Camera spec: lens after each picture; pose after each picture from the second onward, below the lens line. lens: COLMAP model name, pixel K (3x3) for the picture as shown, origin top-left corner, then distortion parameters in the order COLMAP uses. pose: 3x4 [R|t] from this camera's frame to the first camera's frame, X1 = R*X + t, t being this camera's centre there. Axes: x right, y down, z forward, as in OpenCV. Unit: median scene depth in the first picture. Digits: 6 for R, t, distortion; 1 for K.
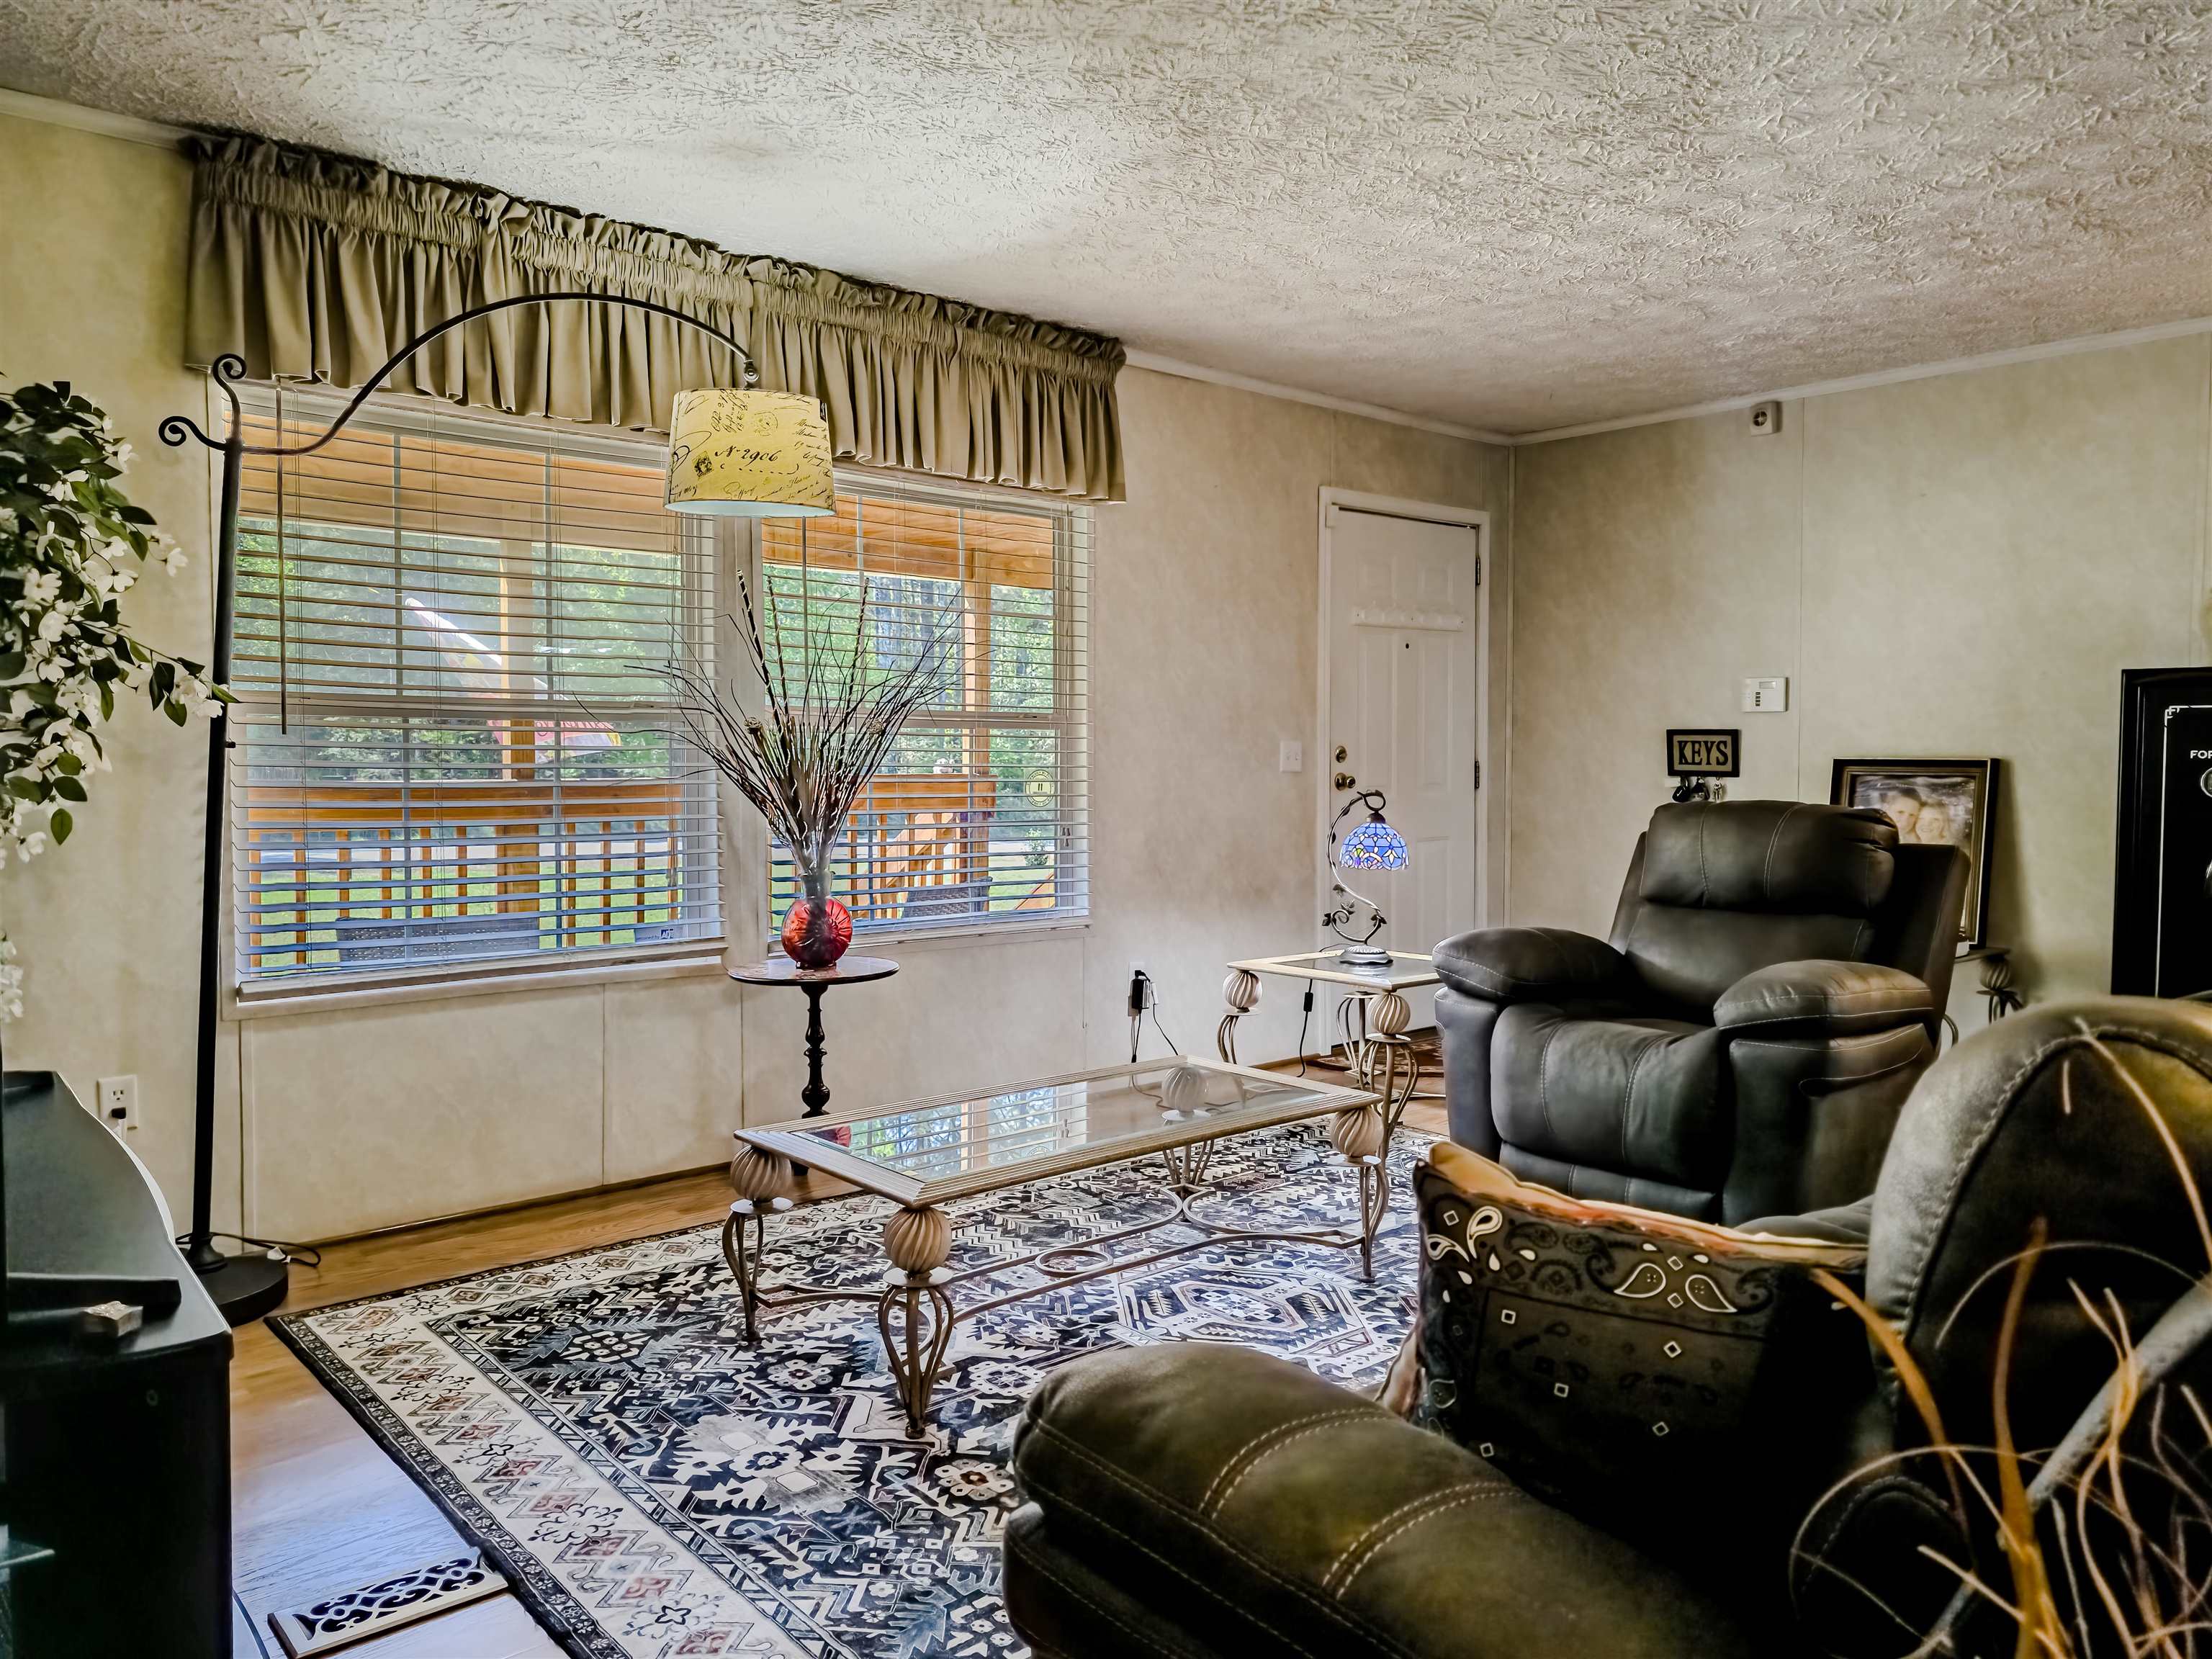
lens RADIAL K [[1586.2, 0, 1107.1], [0, 1586.2, 811.8], [0, 0, 1]] dist [0.012185, 0.021730]
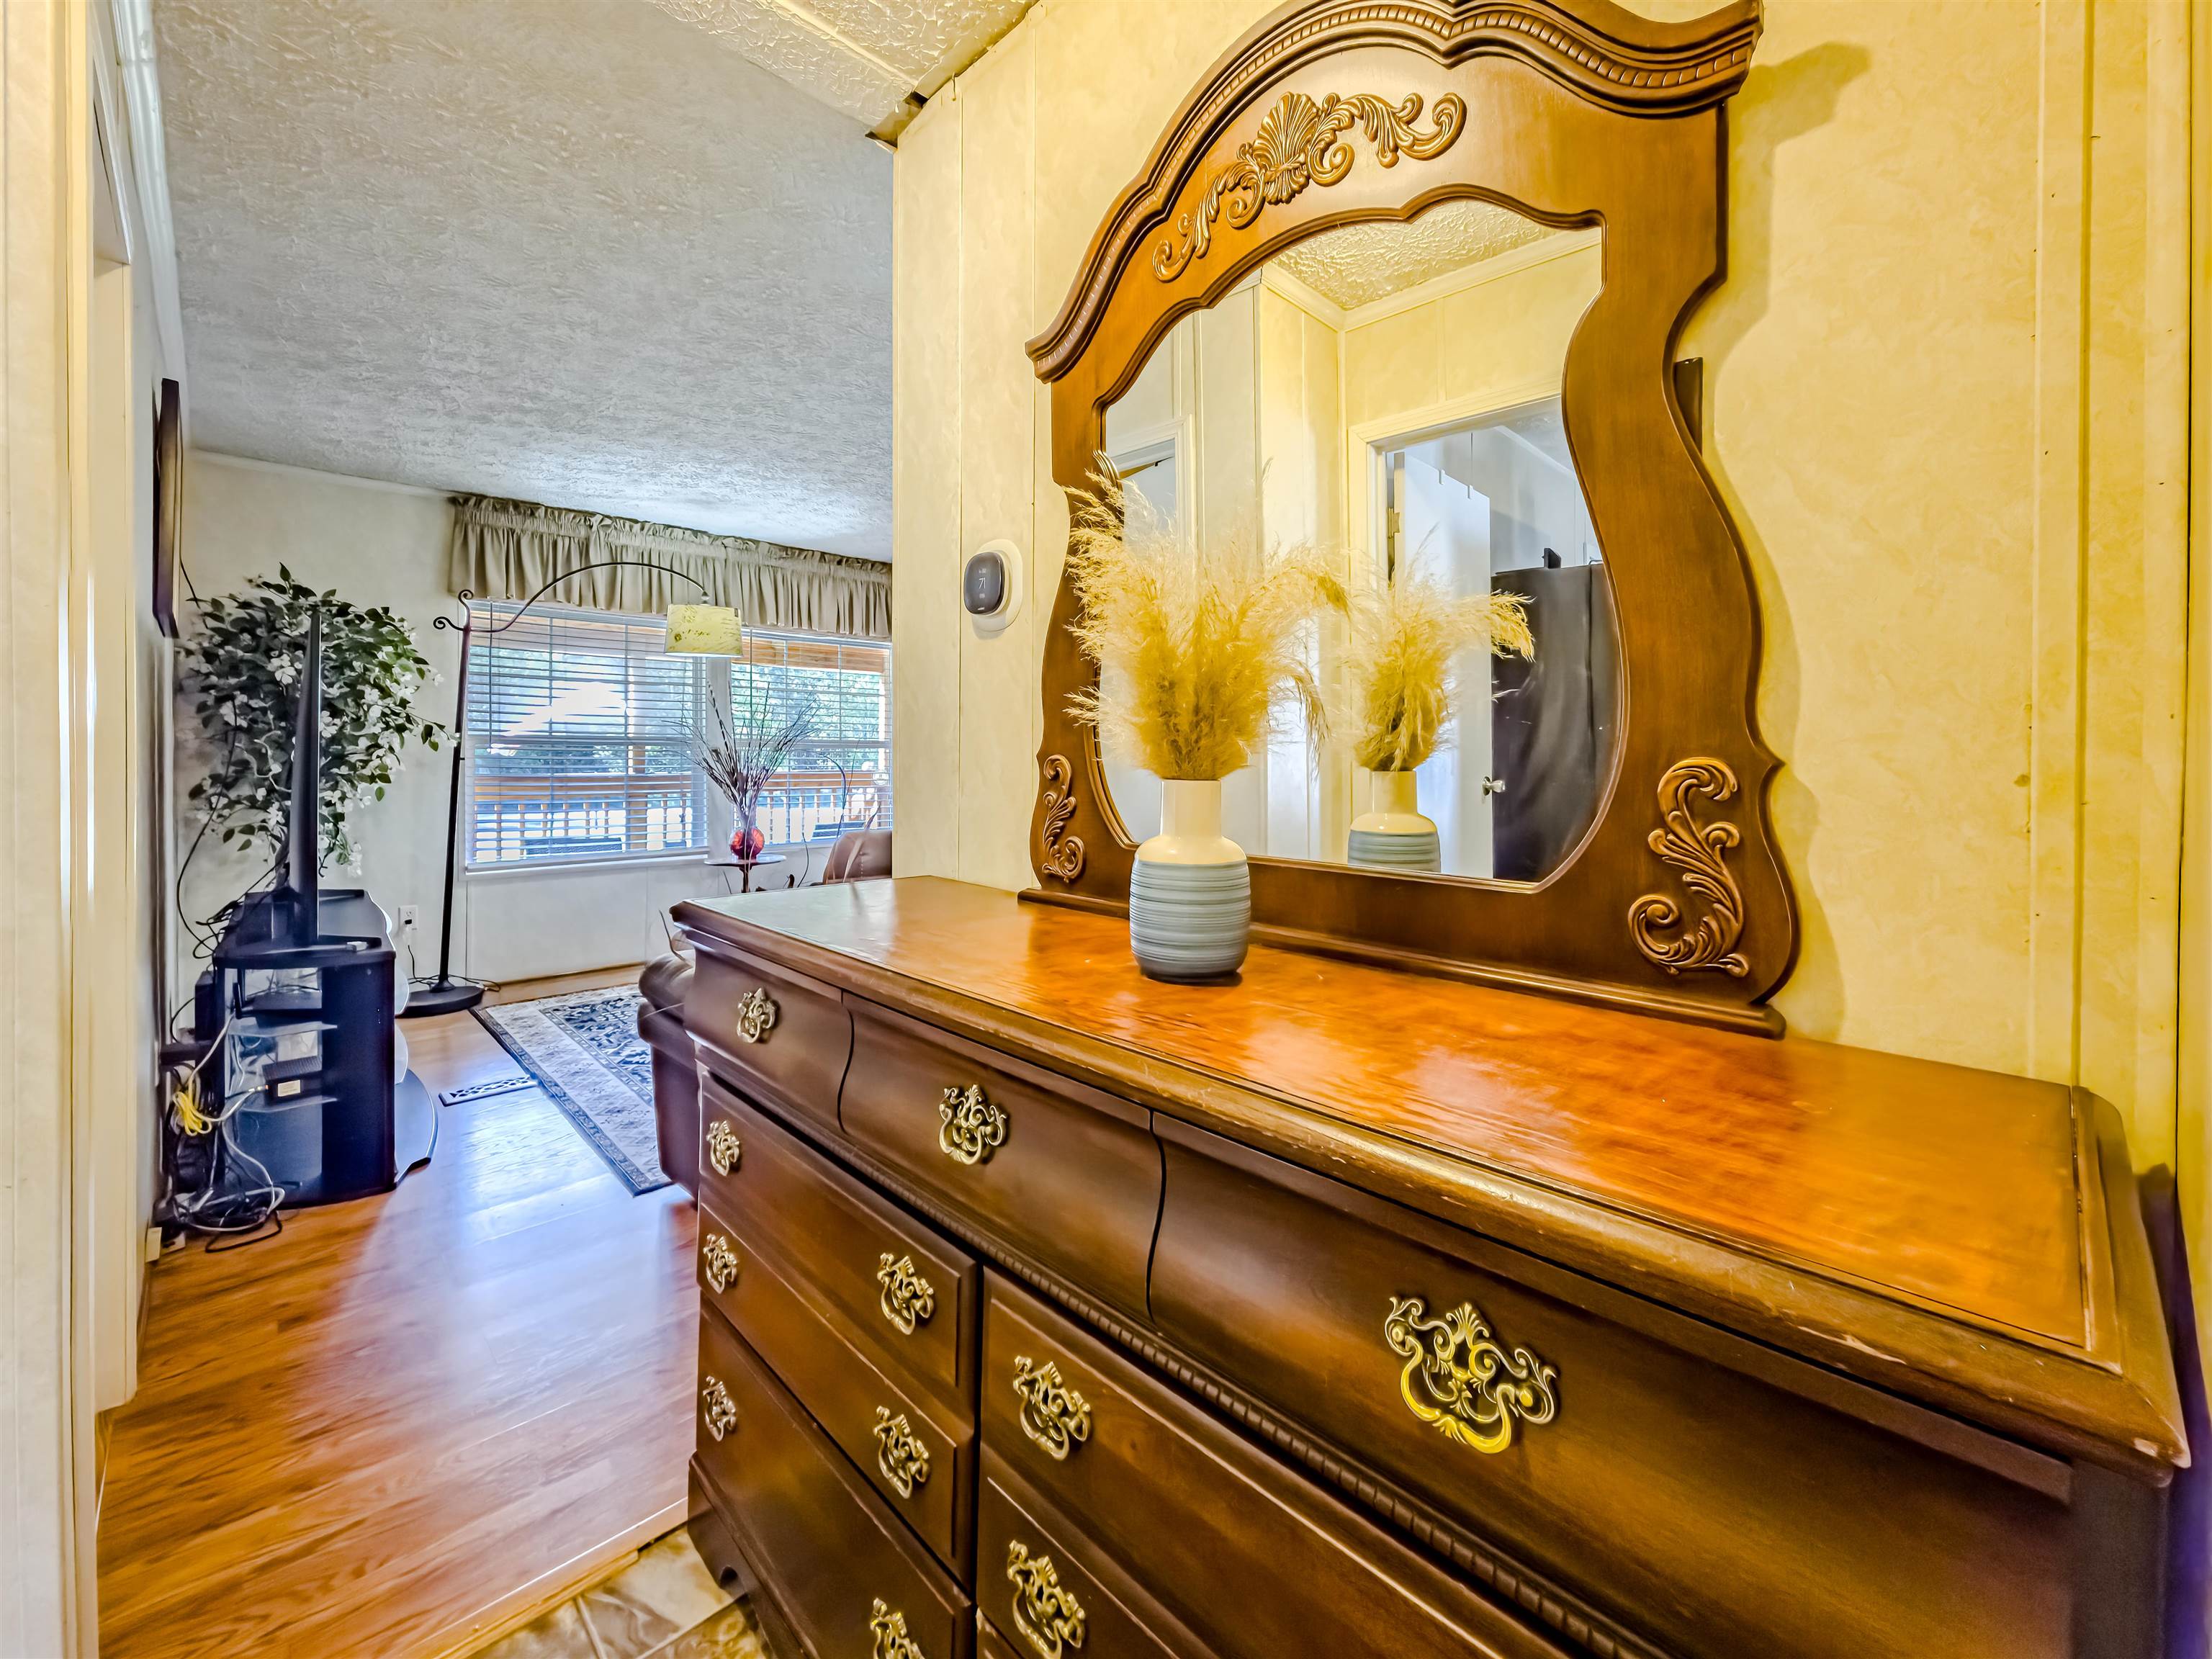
lens RADIAL K [[910.3, 0, 1107.4], [0, 910.3, 754.9], [0, 0, 1]] dist [0.007106, -0.001898]
pose [[0.998608, -0.001233, 0.052740, 0.298346], [0.003330, 0.999207, -0.039677, 0.007167], [-0.052649, 0.039797, 0.997820, -0.346483]]
